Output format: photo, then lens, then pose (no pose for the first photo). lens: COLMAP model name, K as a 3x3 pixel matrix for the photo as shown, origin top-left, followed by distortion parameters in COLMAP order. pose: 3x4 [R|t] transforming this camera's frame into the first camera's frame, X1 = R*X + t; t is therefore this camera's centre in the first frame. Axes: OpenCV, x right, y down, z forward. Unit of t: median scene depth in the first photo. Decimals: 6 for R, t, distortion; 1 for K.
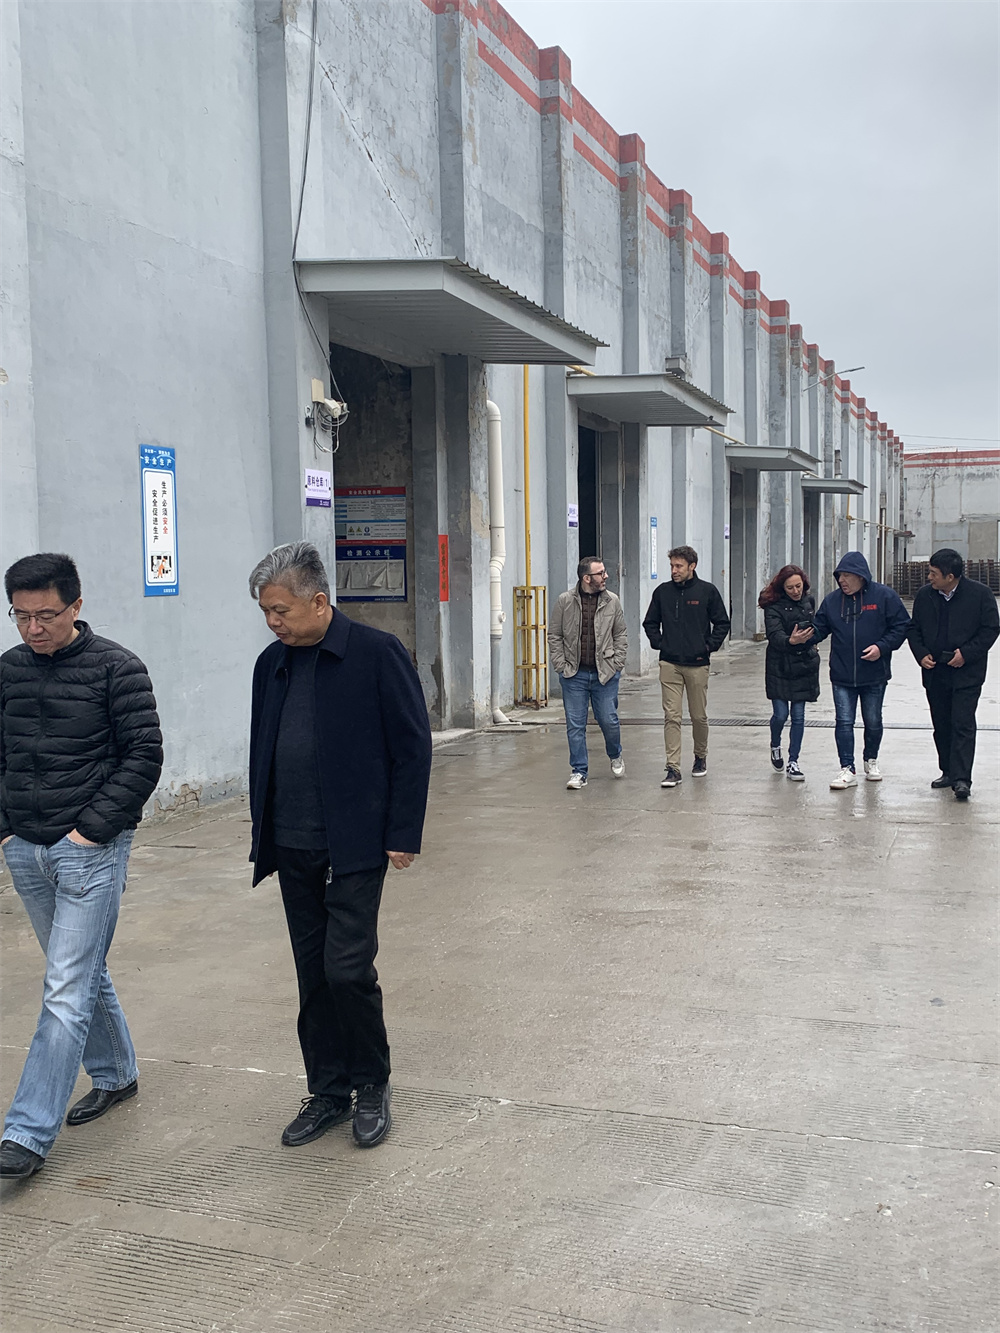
lens RADIAL K [[1327.4, 0, 500.0], [0, 1327.4, 666.5], [0, 0, 1]] dist [0.077037, -0.005057]
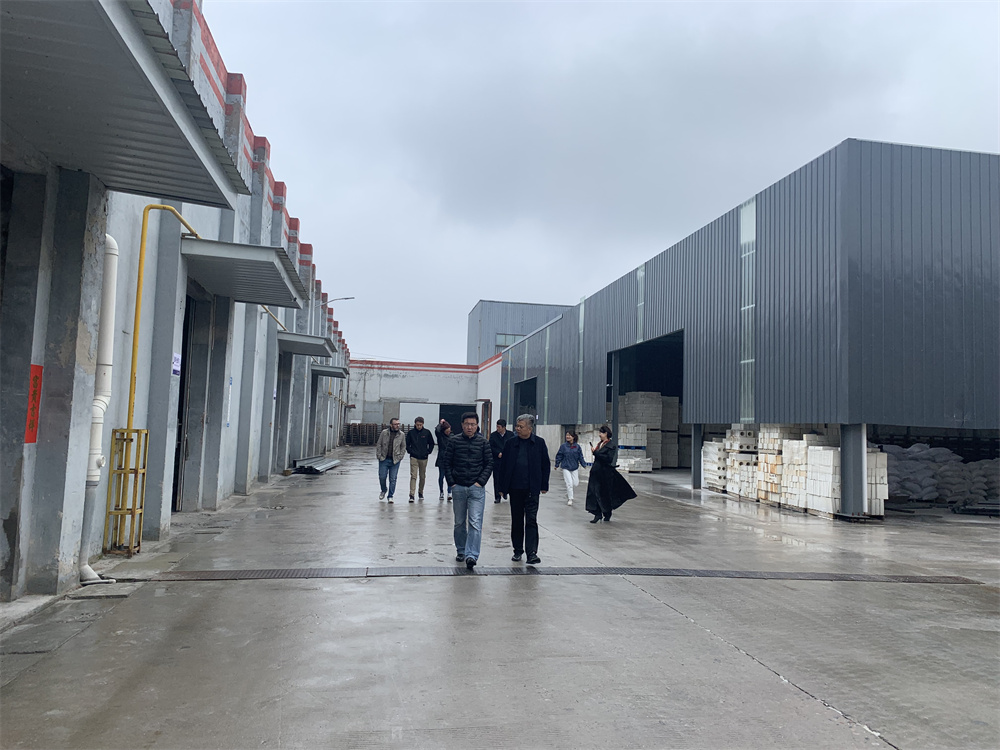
lens RADIAL K [[759.7, 0, 503.8], [0, 759.7, 367.0], [0, 0, 1]] dist [0.034183, -0.028394]
pose [[0.863115, 0.085838, 0.497659, -0.025443], [-0.010360, 0.988251, -0.152490, -0.022362], [-0.504901, 0.126460, 0.853863, 0.372720]]
